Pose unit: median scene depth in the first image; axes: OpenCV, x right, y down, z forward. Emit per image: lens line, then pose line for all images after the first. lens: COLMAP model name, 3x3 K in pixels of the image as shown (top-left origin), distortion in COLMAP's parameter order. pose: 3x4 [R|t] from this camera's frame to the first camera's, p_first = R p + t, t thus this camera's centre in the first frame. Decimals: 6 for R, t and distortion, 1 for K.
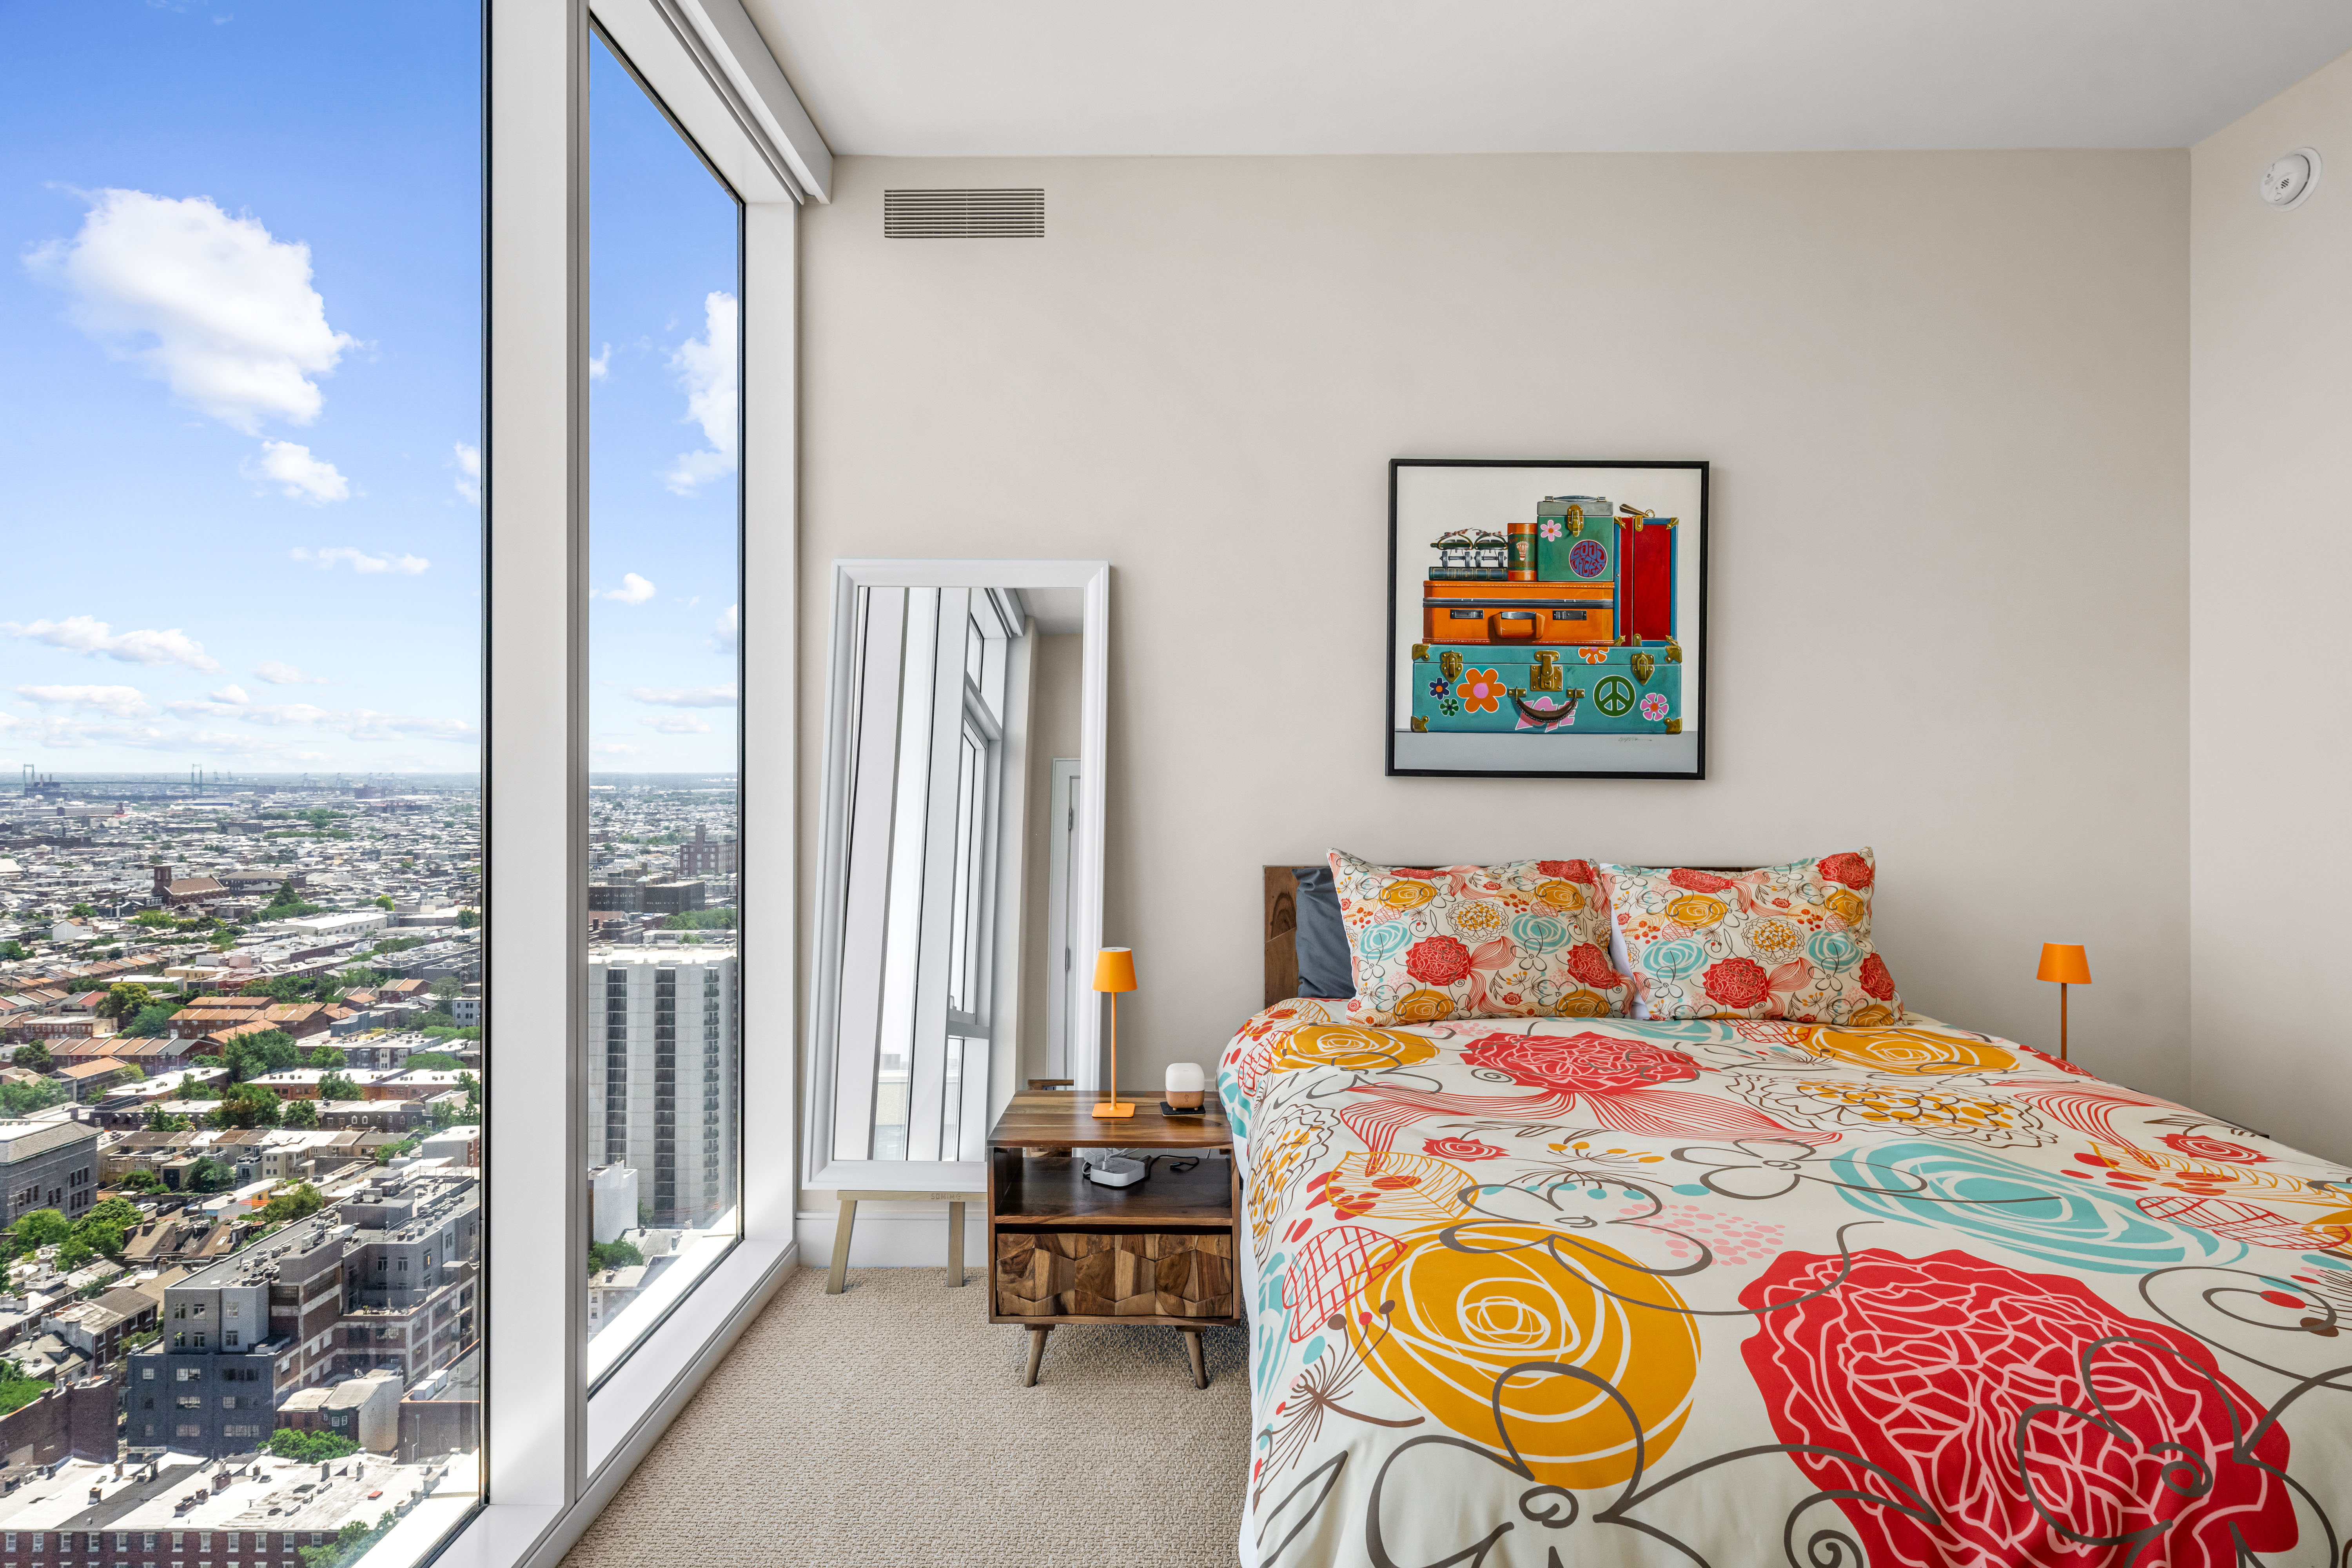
lens RADIAL K [[1202.8, 0, 1178.1], [0, 1202.8, 766.6], [0, 0, 1]] dist [0.007870, -0.001797]
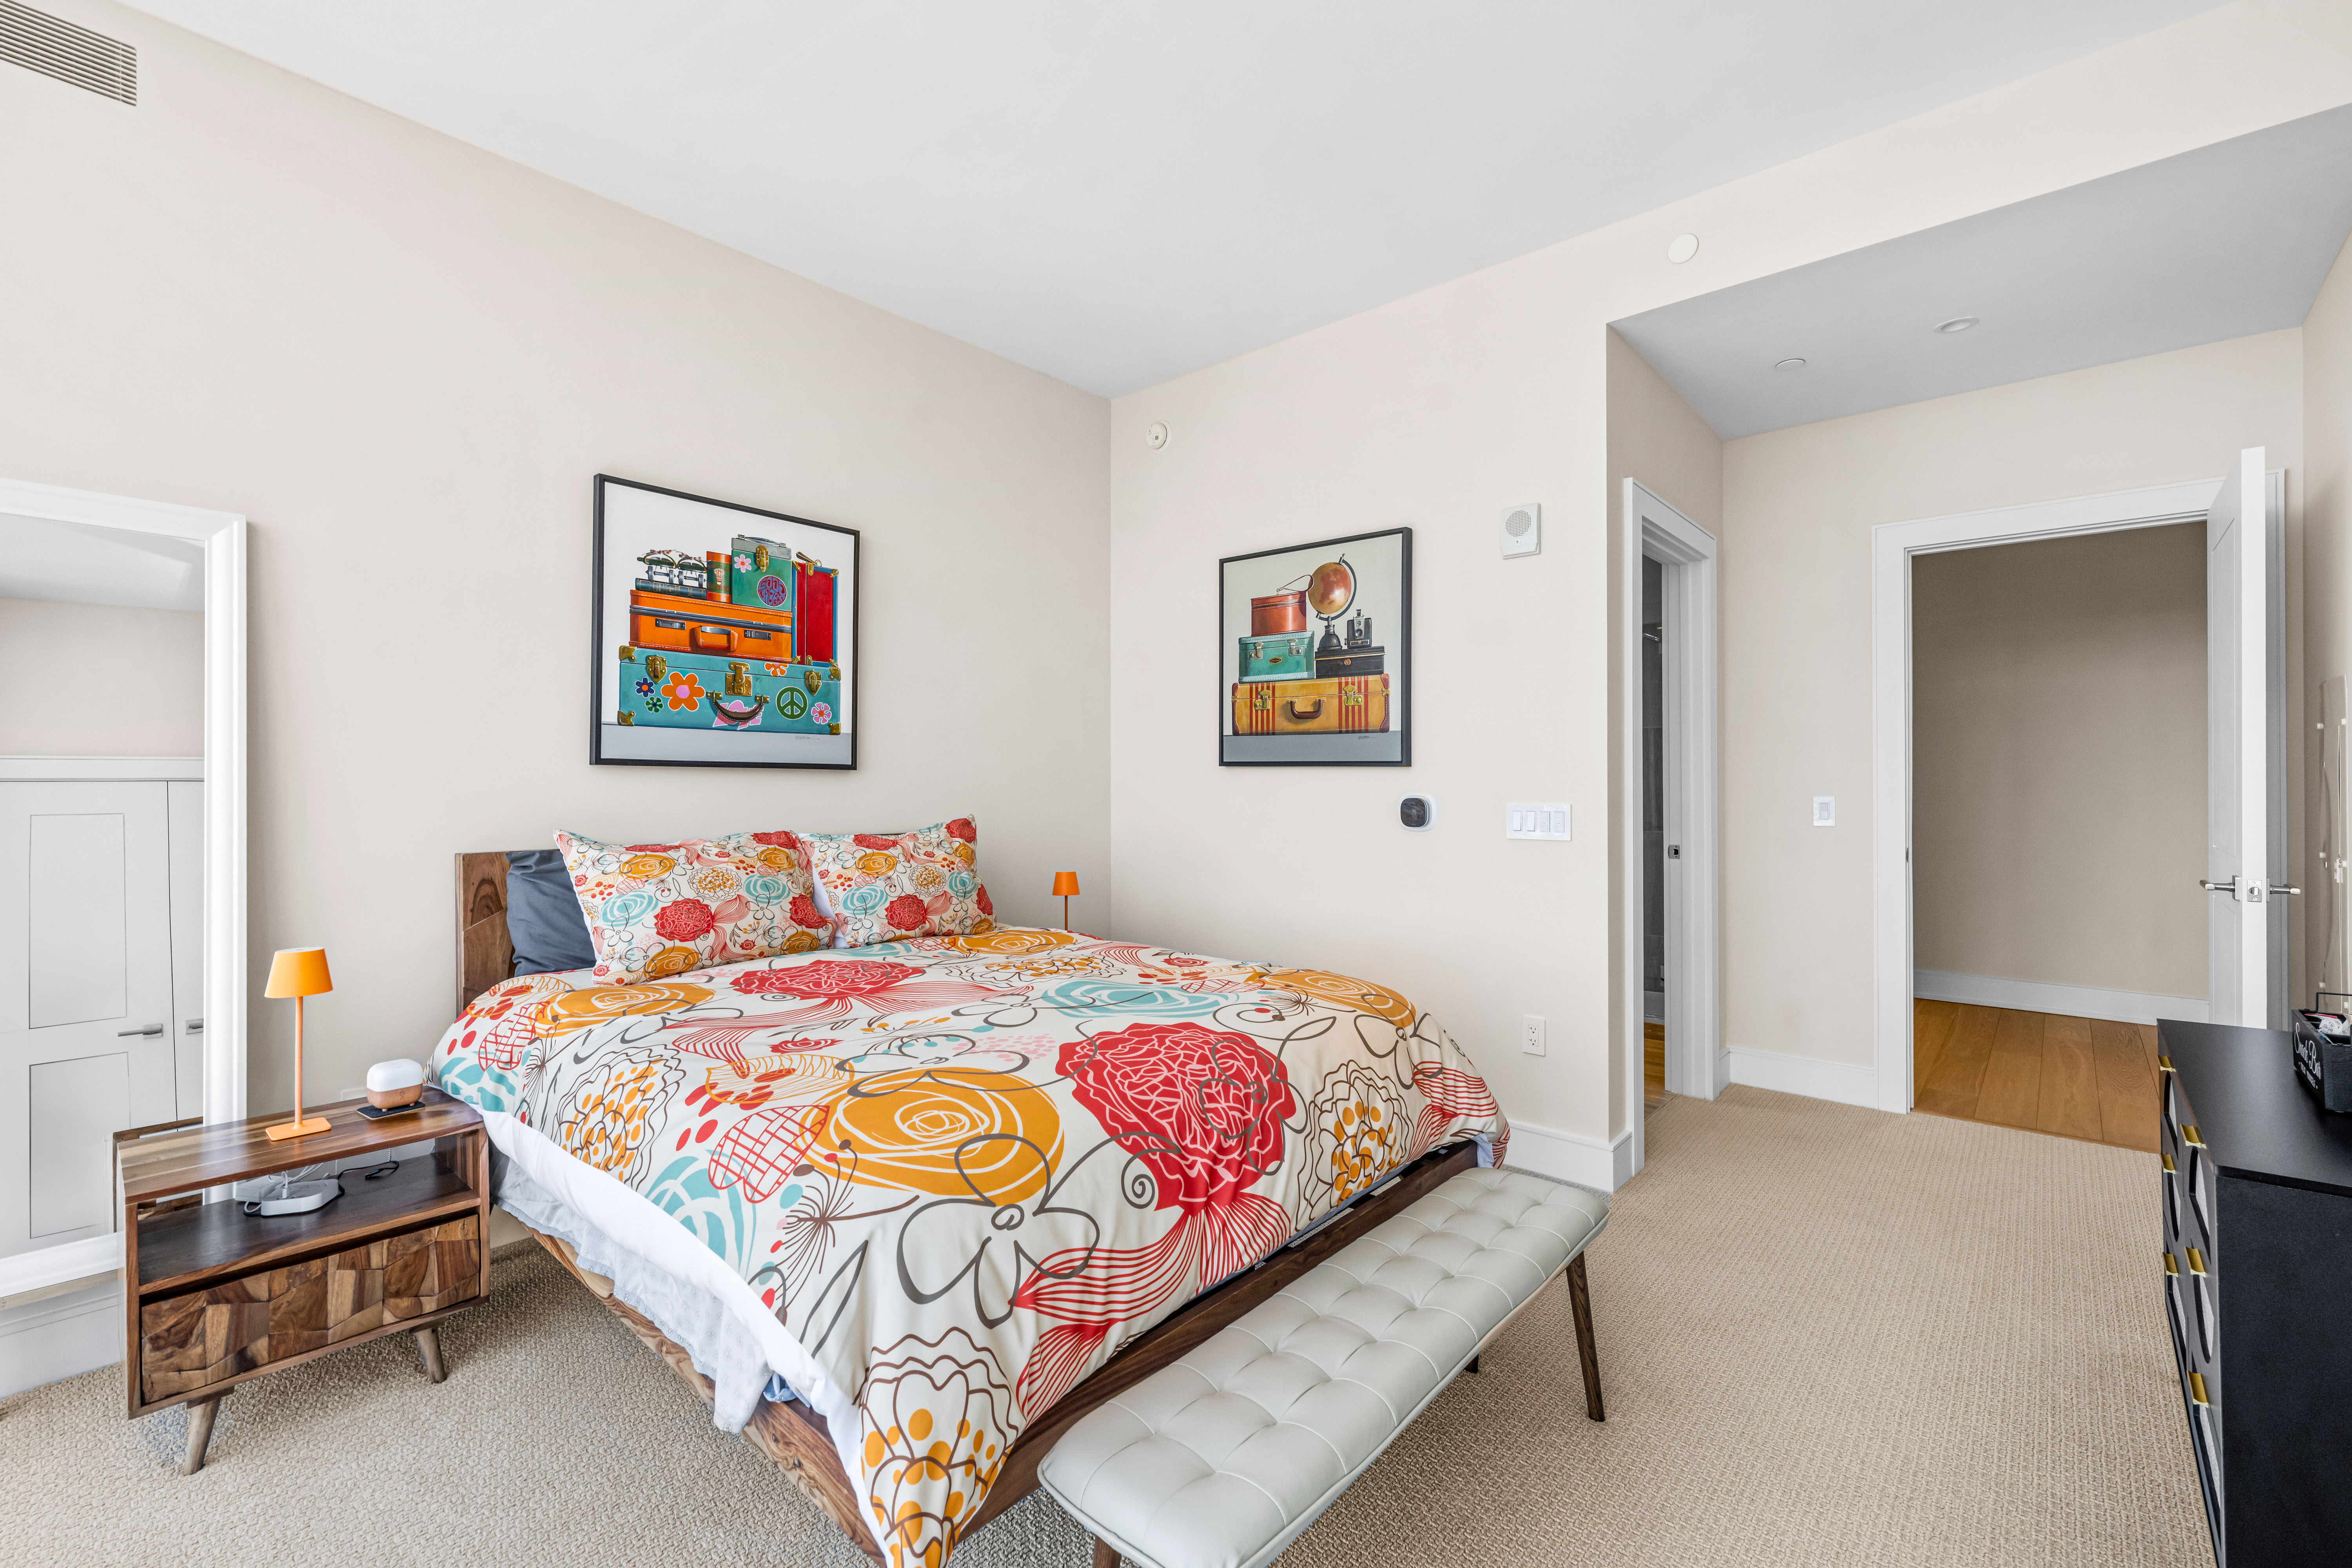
lens RADIAL K [[1010.1, 0, 1185.3], [0, 1010.1, 774.4], [0, 0, 1]] dist [0.001135, -0.000533]
pose [[0.647069, 0.003374, 0.762424, -0.214067], [0.001450, 0.999983, -0.005657, 0.027376], [-0.762430, 0.004766, 0.647053, 0.004417]]
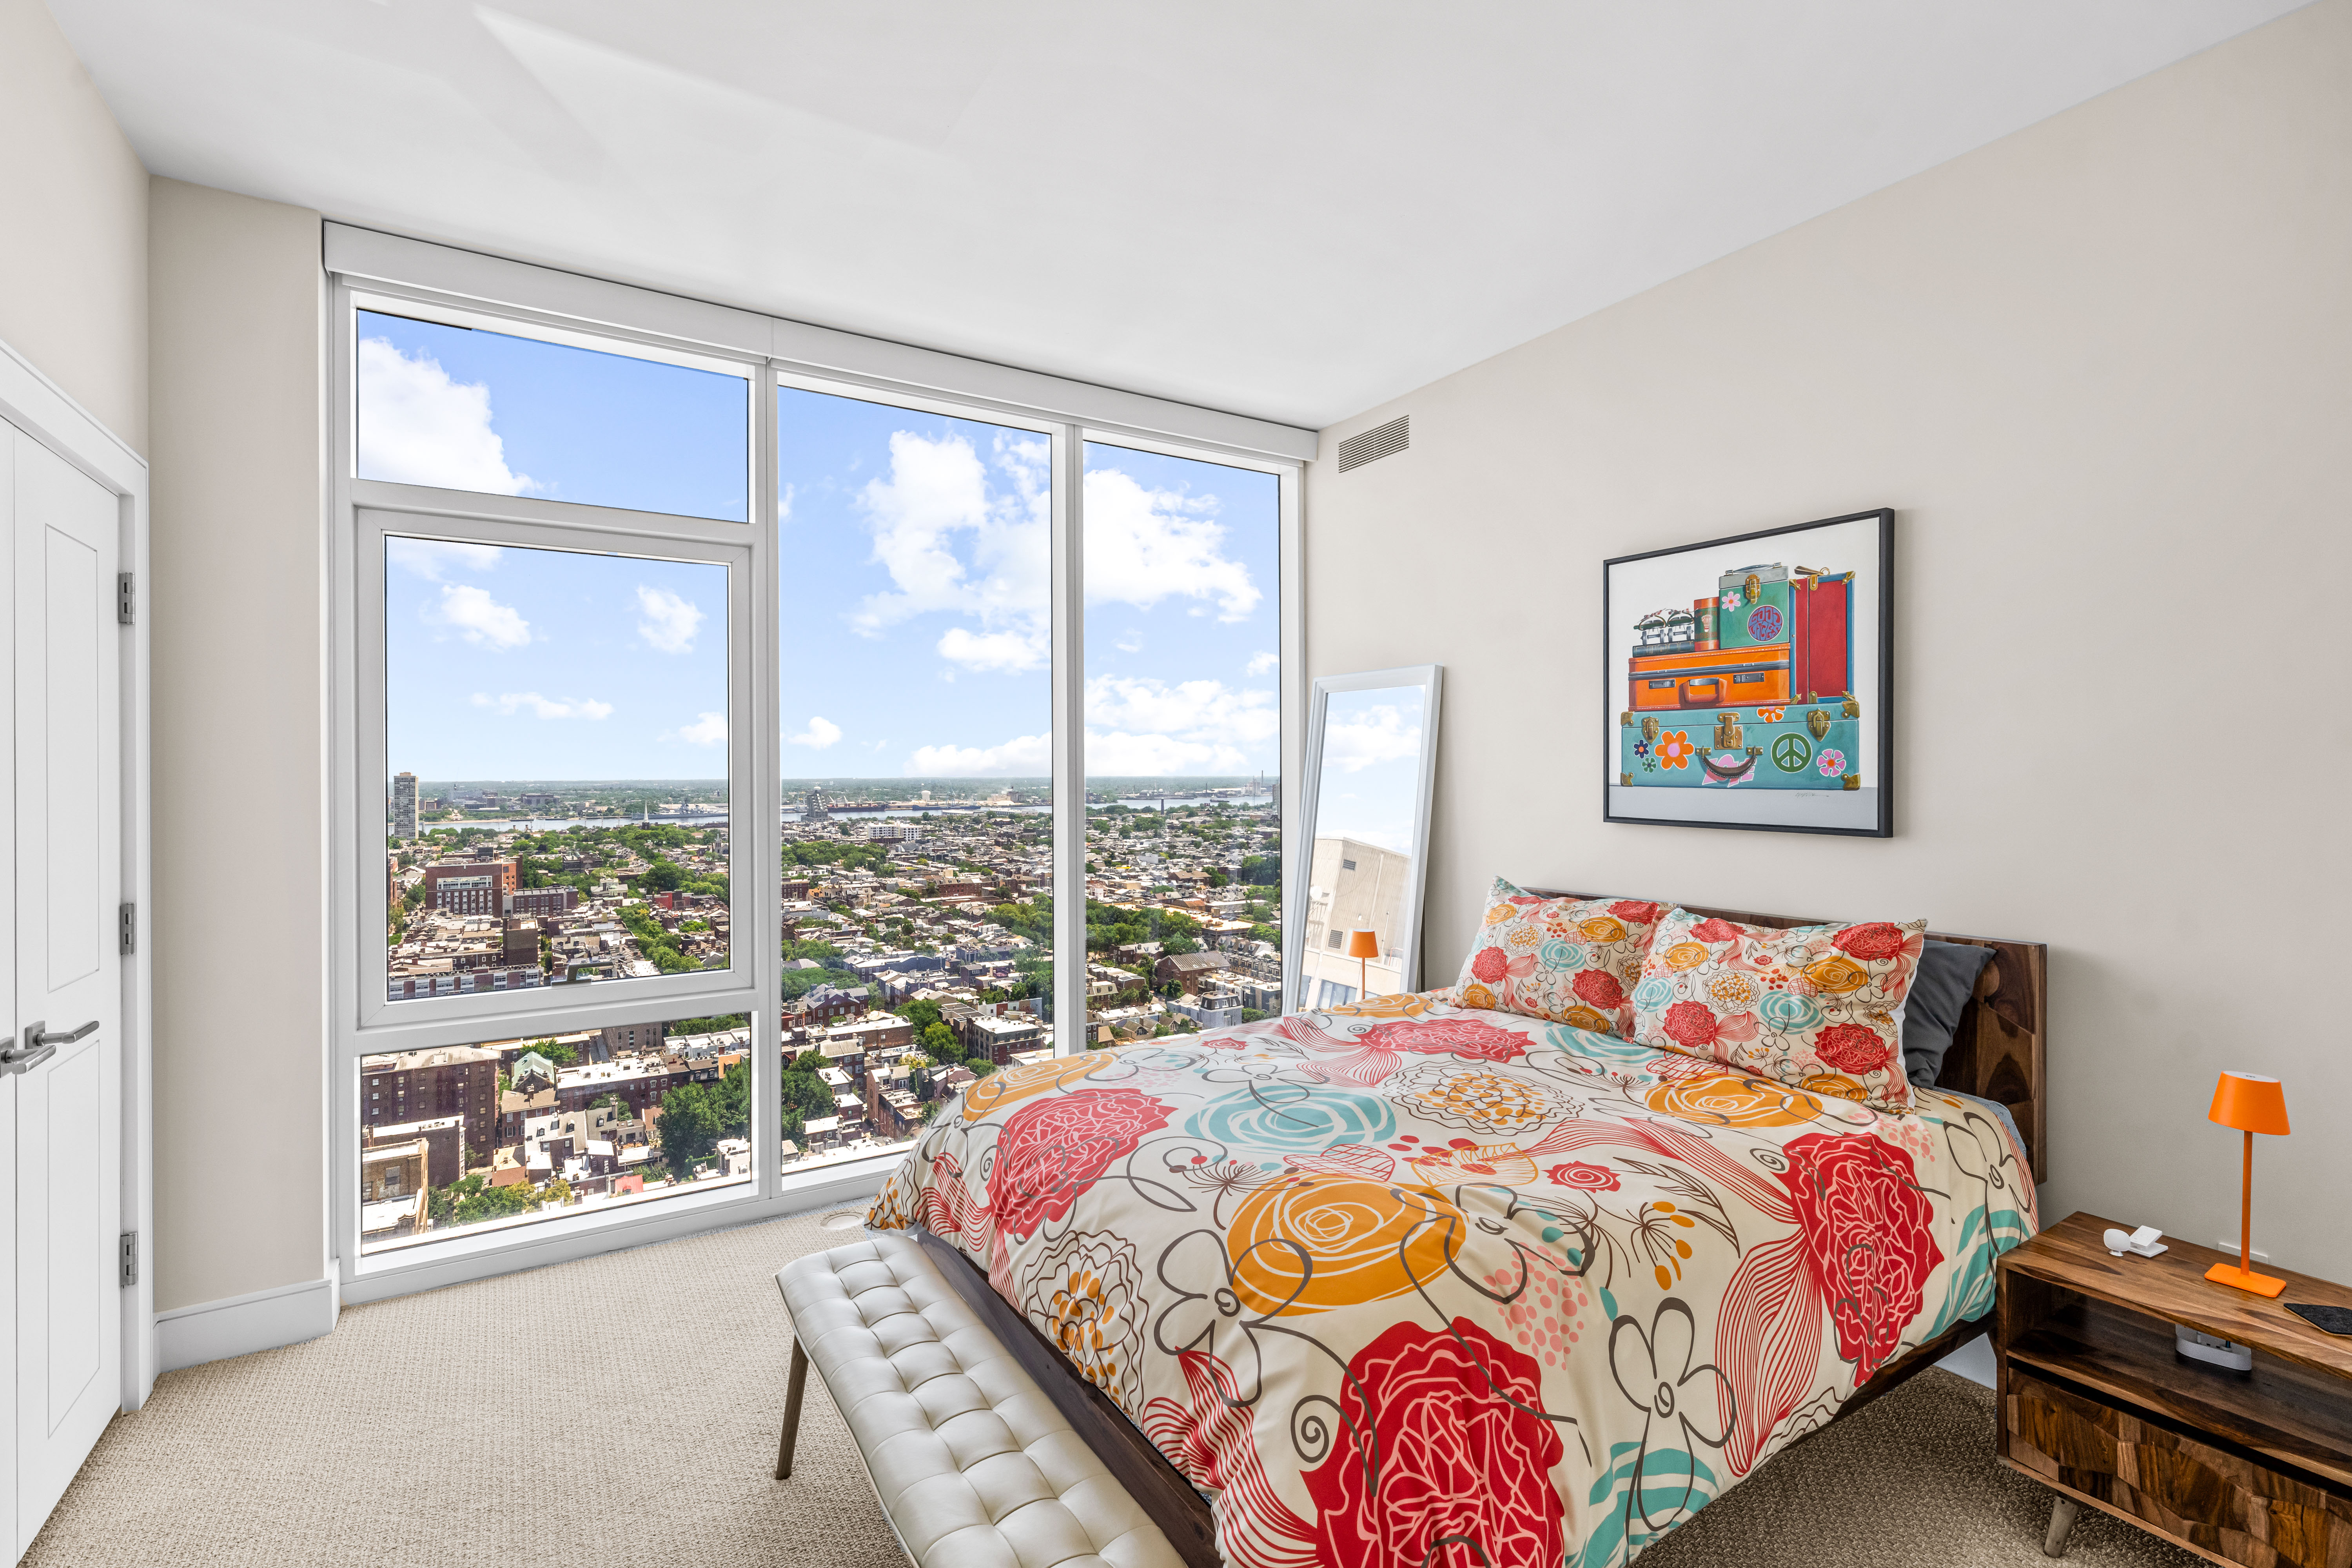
lens RADIAL K [[1064.7, 0, 1176.6], [0, 1064.7, 777.4], [0, 0, 1]] dist [0.009054, 0.000013]
pose [[0.532534, 0.000401, -0.846409, 1.039999], [0.006987, 0.999964, 0.004870, -0.055381], [0.846380, -0.008507, 0.532512, 0.076953]]
